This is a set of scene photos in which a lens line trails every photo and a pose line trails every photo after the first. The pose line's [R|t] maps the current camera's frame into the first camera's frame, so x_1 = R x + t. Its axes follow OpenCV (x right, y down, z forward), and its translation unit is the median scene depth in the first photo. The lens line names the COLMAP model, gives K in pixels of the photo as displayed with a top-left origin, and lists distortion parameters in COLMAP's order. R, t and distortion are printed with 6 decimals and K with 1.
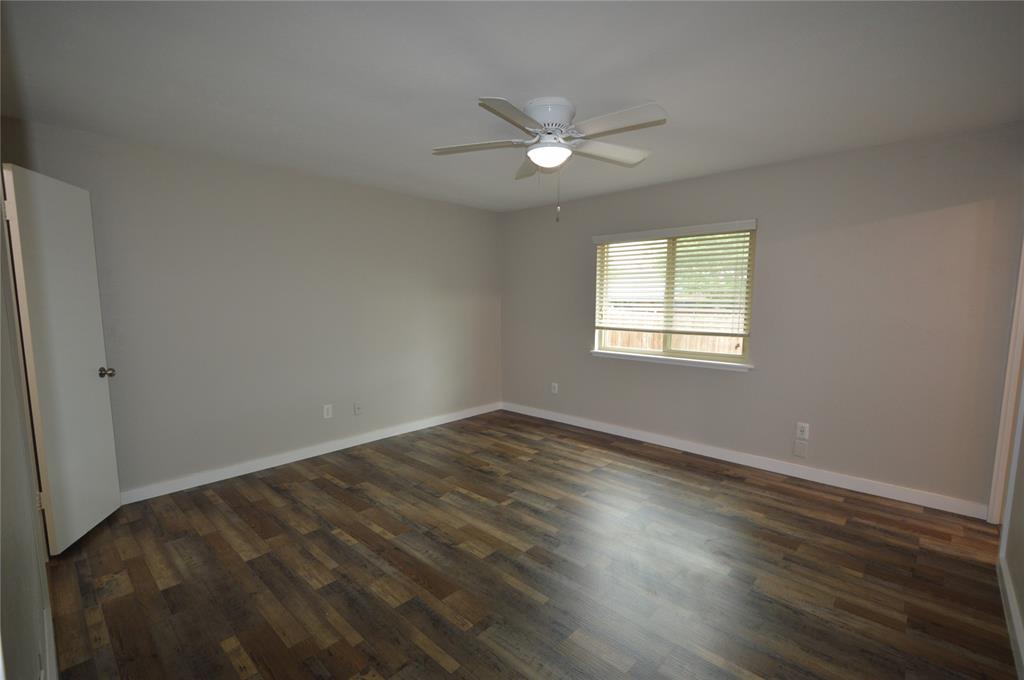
lens RADIAL K [[456.5, 0, 510.6], [0, 456.5, 350.9], [0, 0, 1]] dist [0.003007, -0.005481]
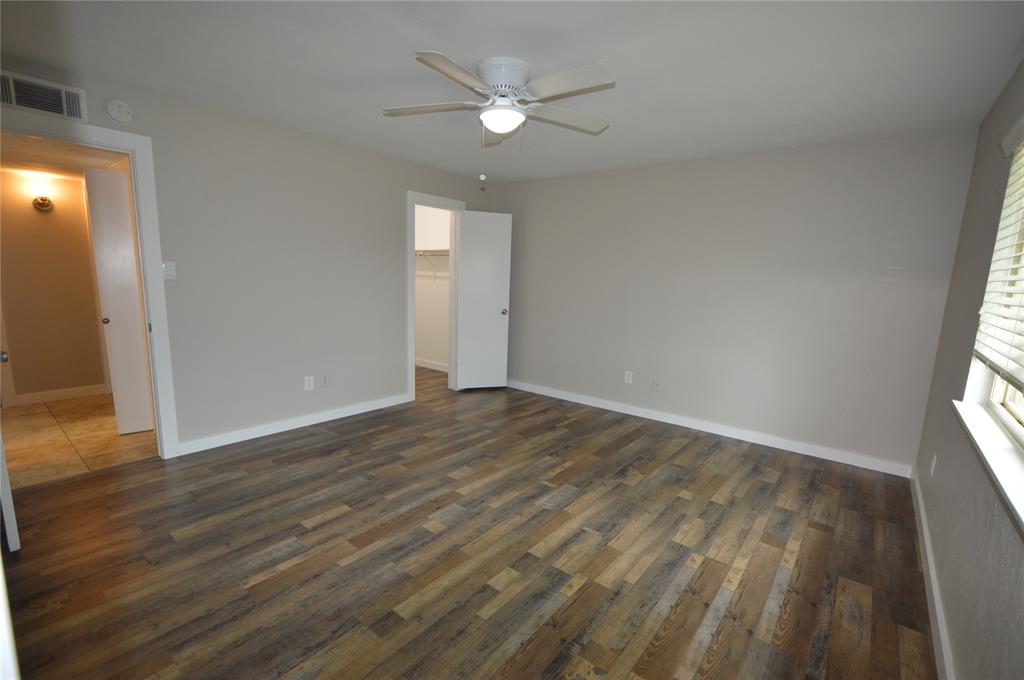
lens RADIAL K [[456.5, 0, 510.6], [0, 456.5, 350.9], [0, 0, 1]] dist [0.003007, -0.005481]
pose [[0.073671, 0.166663, -0.983258, 0.770641], [-0.148540, 0.976773, 0.154435, -0.070479], [0.986158, 0.134675, 0.096716, 0.681578]]
